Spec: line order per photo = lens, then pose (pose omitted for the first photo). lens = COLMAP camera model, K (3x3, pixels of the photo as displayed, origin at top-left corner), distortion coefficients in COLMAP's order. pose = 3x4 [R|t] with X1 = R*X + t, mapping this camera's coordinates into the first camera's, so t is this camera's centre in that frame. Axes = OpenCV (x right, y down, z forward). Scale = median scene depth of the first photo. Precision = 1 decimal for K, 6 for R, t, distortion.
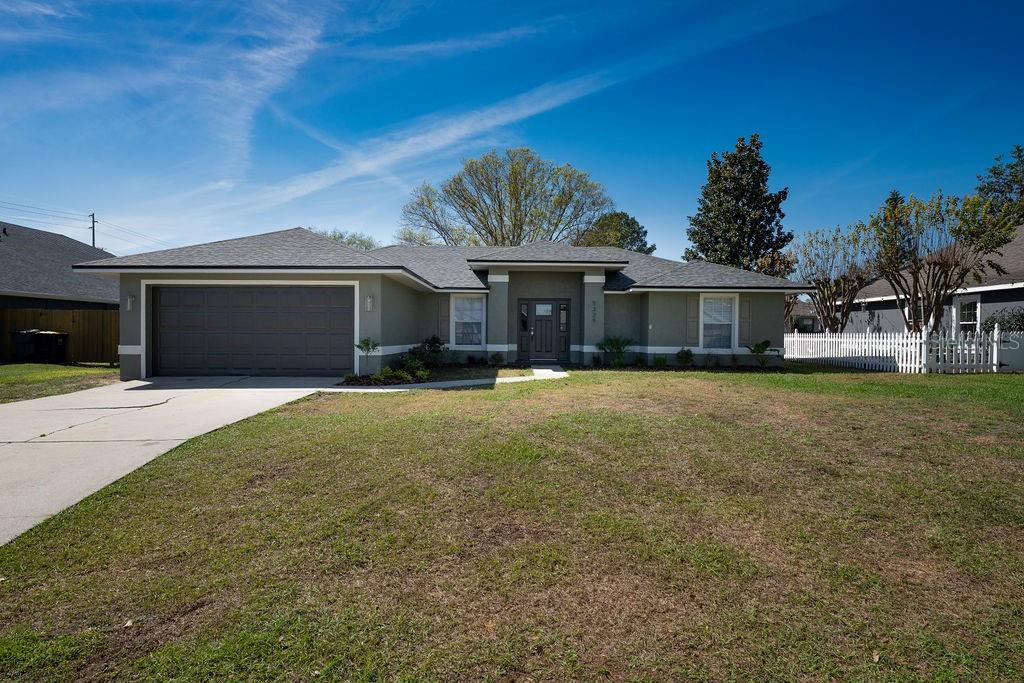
lens RADIAL K [[590.4, 0, 512.7], [0, 590.4, 339.0], [0, 0, 1]] dist [0.002086, 0.000042]
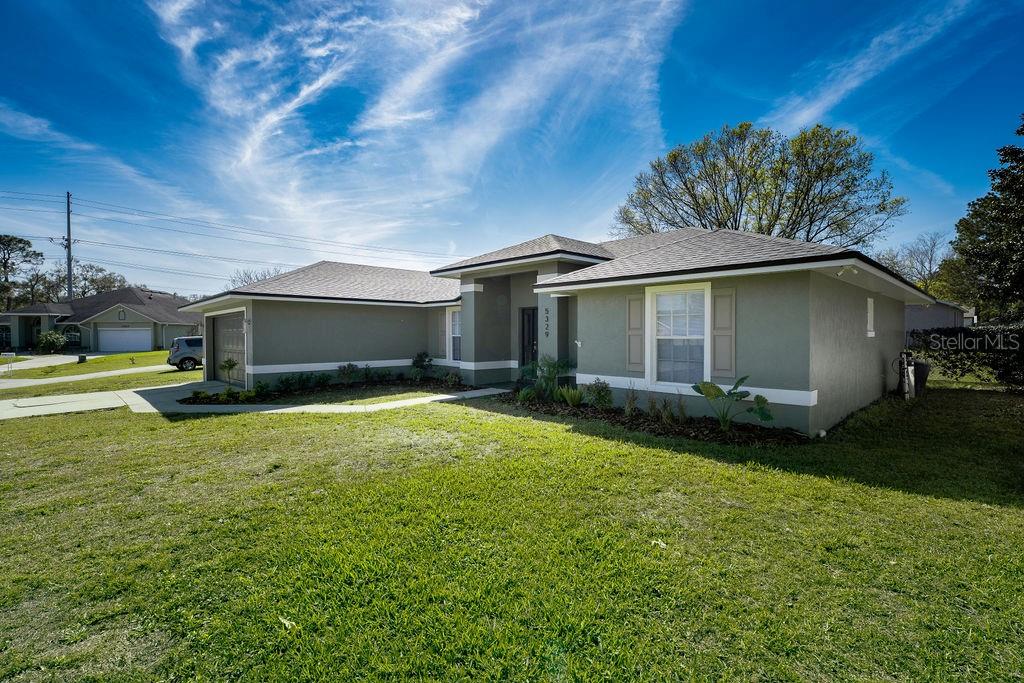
lens RADIAL K [[466.2, 0, 512.0], [0, 466.2, 341.2], [0, 0, 1]] dist [-0.004958, -0.000276]
pose [[0.691824, 0.001302, -0.722065, 0.551201], [0.003585, 0.999980, 0.005238, -0.025930], [0.722057, -0.006212, 0.691806, 0.573241]]
